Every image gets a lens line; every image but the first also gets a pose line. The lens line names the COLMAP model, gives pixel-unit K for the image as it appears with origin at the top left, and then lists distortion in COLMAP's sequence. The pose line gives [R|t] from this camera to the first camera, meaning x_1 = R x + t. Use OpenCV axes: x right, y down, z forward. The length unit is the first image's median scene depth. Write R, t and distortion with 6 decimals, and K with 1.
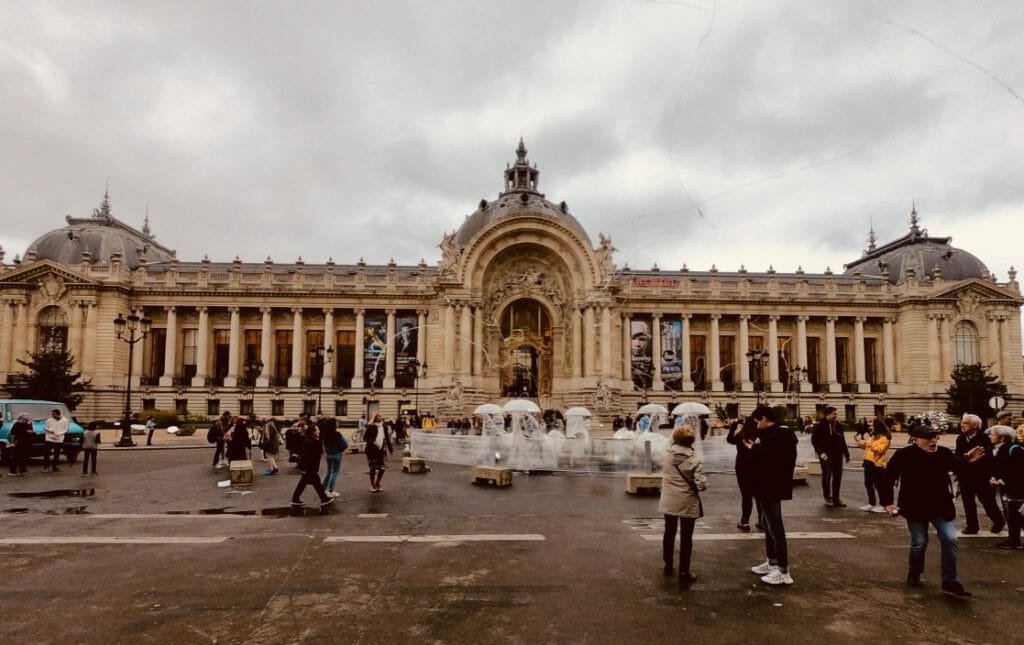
lens RADIAL K [[954.1, 0, 512.0], [0, 954.1, 322.5], [0, 0, 1]] dist [-0.001298, -0.000063]
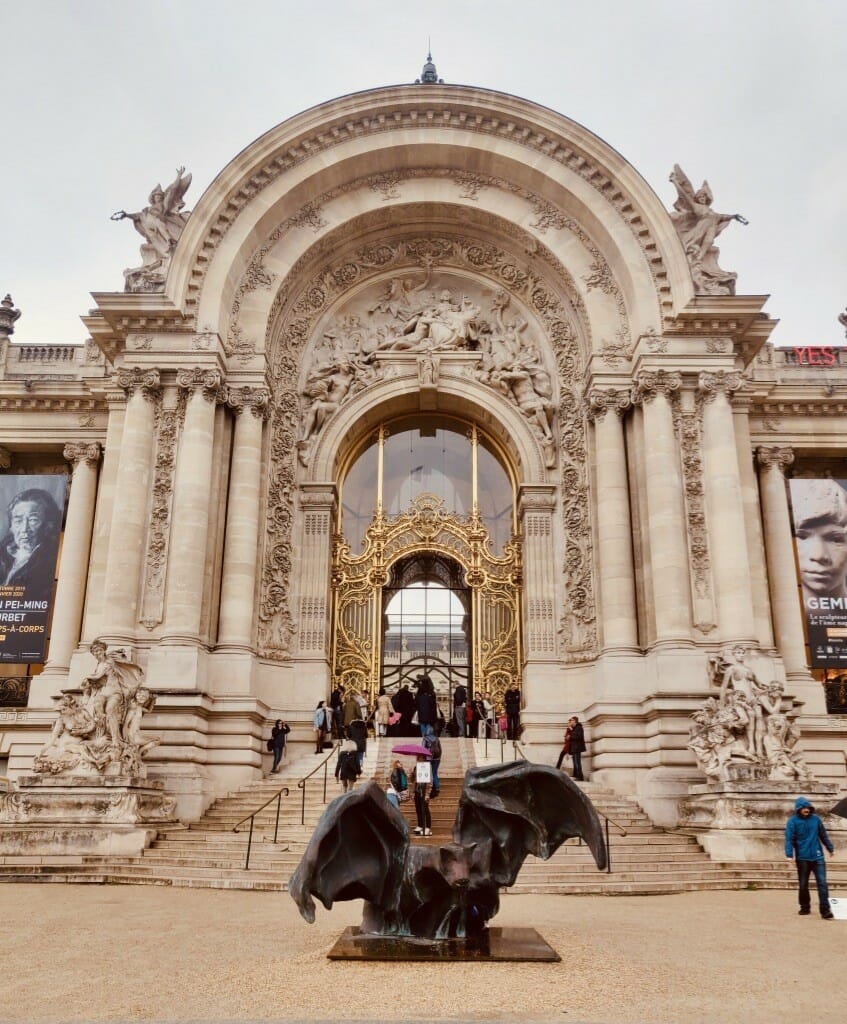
lens RADIAL K [[969.7, 0, 423.5], [0, 969.7, 512.0], [0, 0, 1]] dist [0.013445, 0.001725]
pose [[0.997825, -0.016740, -0.063754, 0.032549], [0.003852, 0.980370, -0.197130, 0.069574], [0.065803, 0.196455, 0.978302, 0.723565]]
